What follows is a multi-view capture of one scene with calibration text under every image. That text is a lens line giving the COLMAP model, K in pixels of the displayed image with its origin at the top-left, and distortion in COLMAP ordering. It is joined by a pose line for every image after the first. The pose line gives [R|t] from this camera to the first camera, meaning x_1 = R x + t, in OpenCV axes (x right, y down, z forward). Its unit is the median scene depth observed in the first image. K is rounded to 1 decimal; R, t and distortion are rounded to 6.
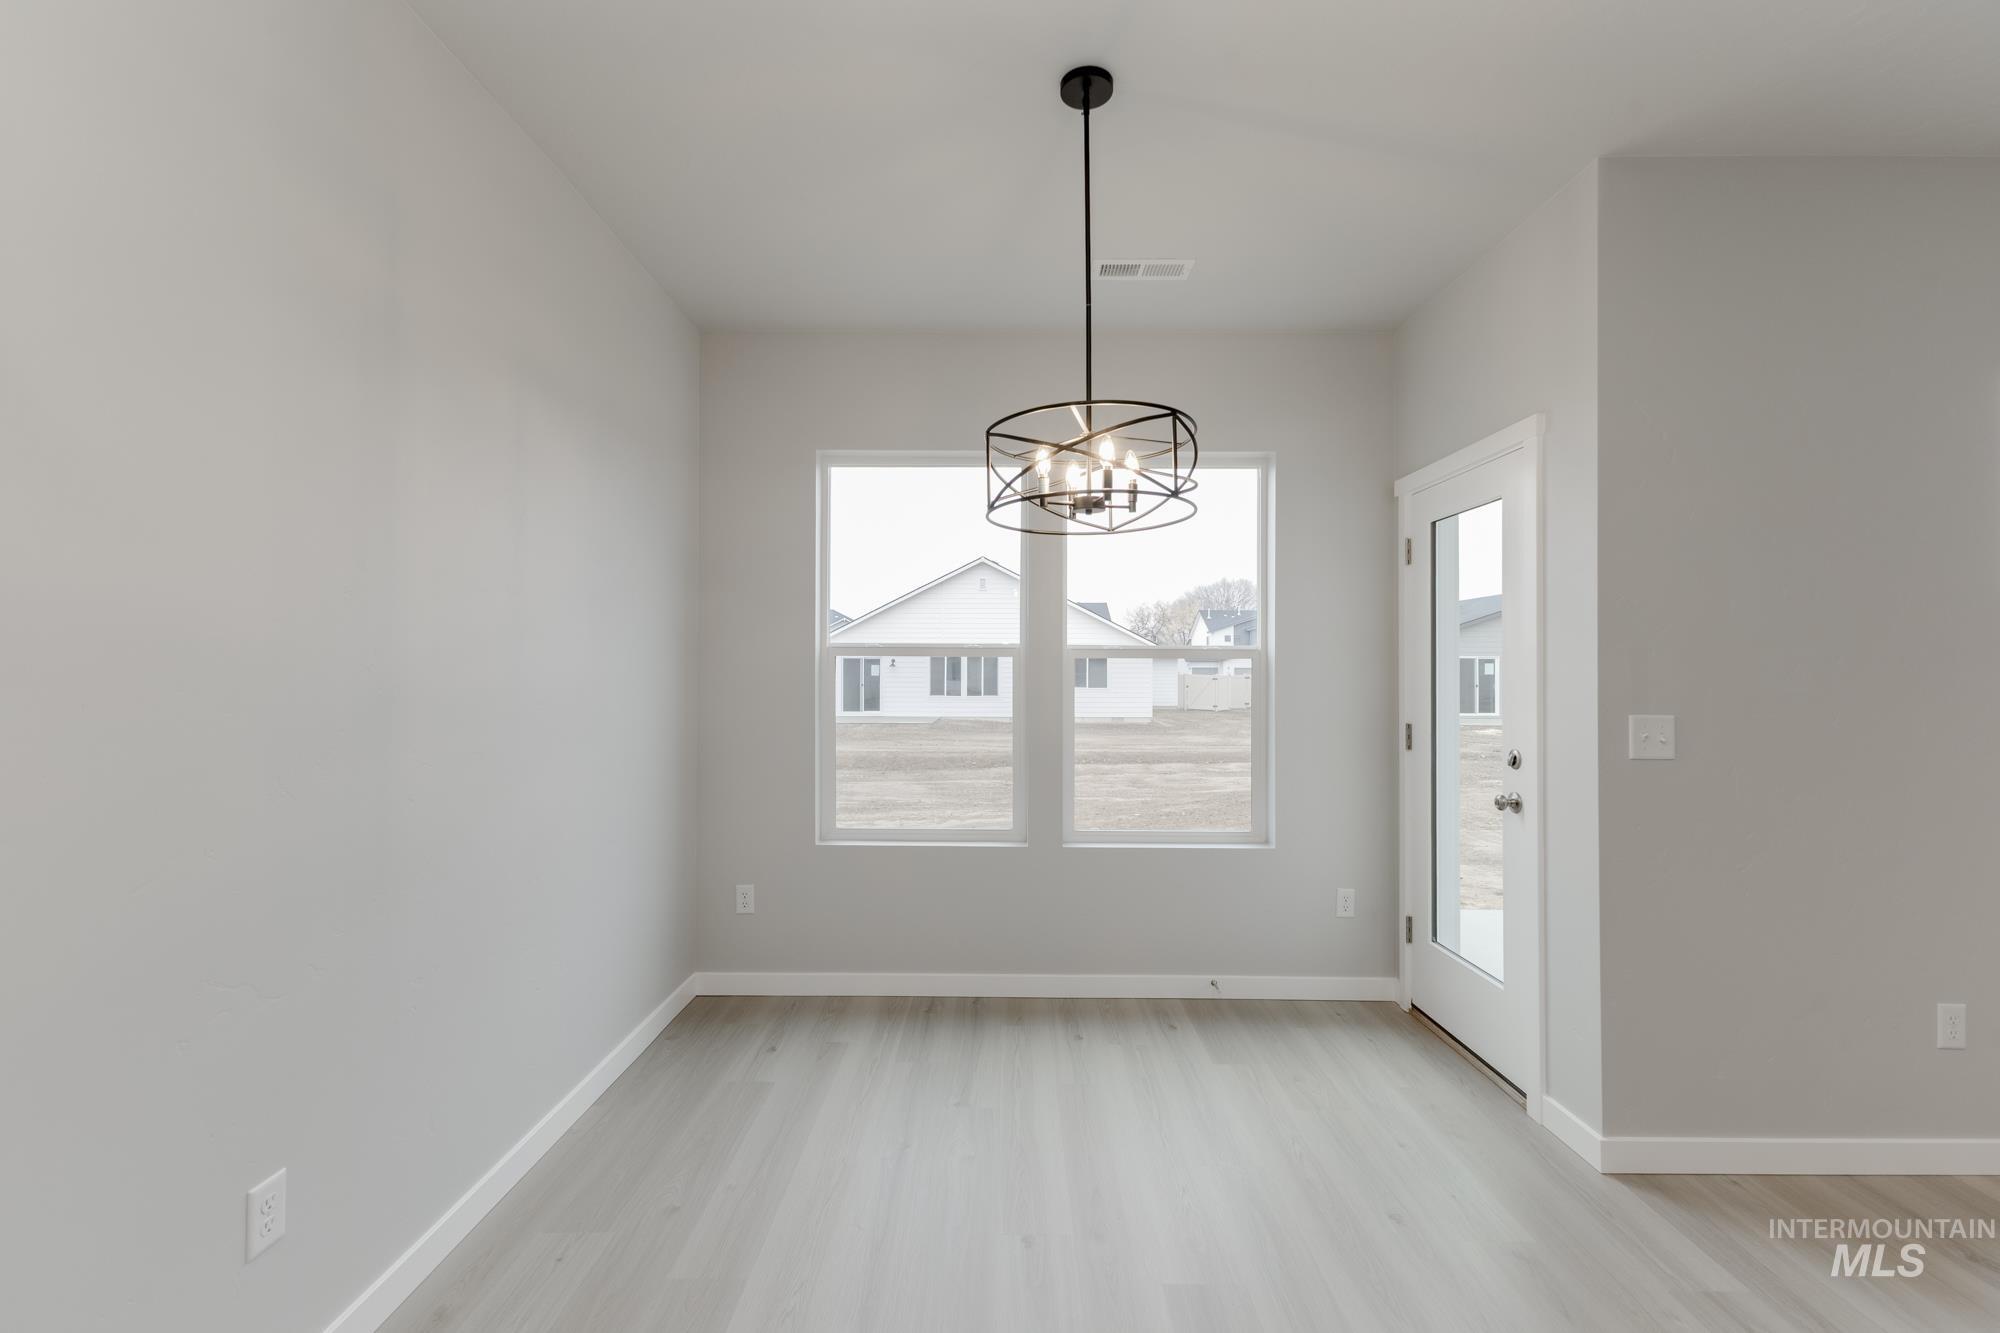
lens RADIAL K [[868.5, 0, 998.7], [0, 868.5, 658.9], [0, 0, 1]] dist [0.007818, 0.000159]
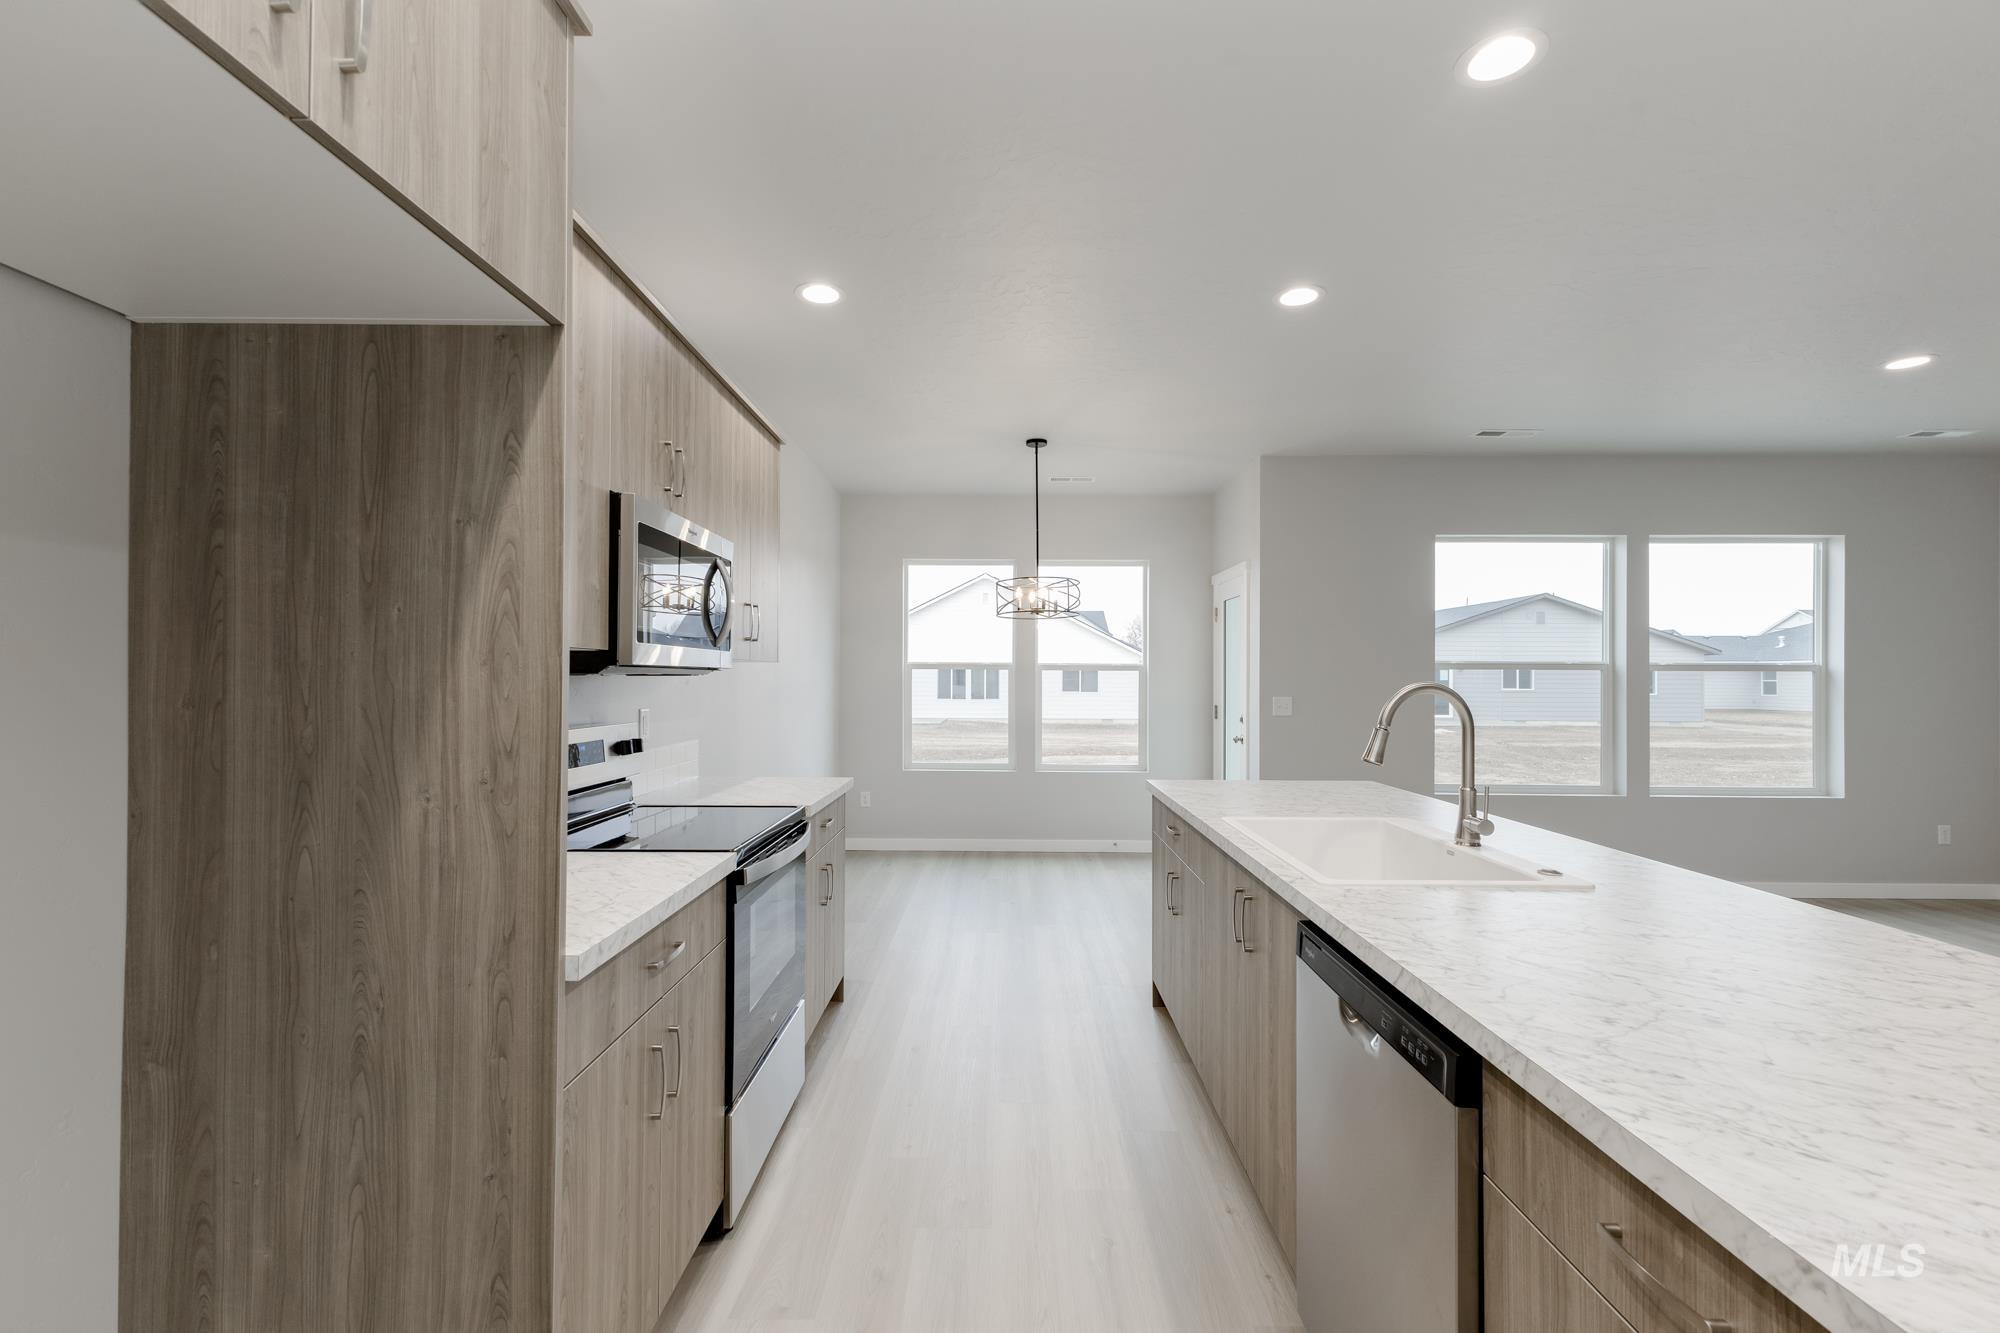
lens RADIAL K [[880.5, 0, 1000.0], [0, 880.5, 666.5], [0, 0, 1]] dist [0.000996, 0.000021]
pose [[0.999999, 0.000172, 0.001496, -0.003943], [-0.000175, 0.999998, 0.001952, -0.014298], [-0.001496, -0.001953, 0.999997, -0.907232]]
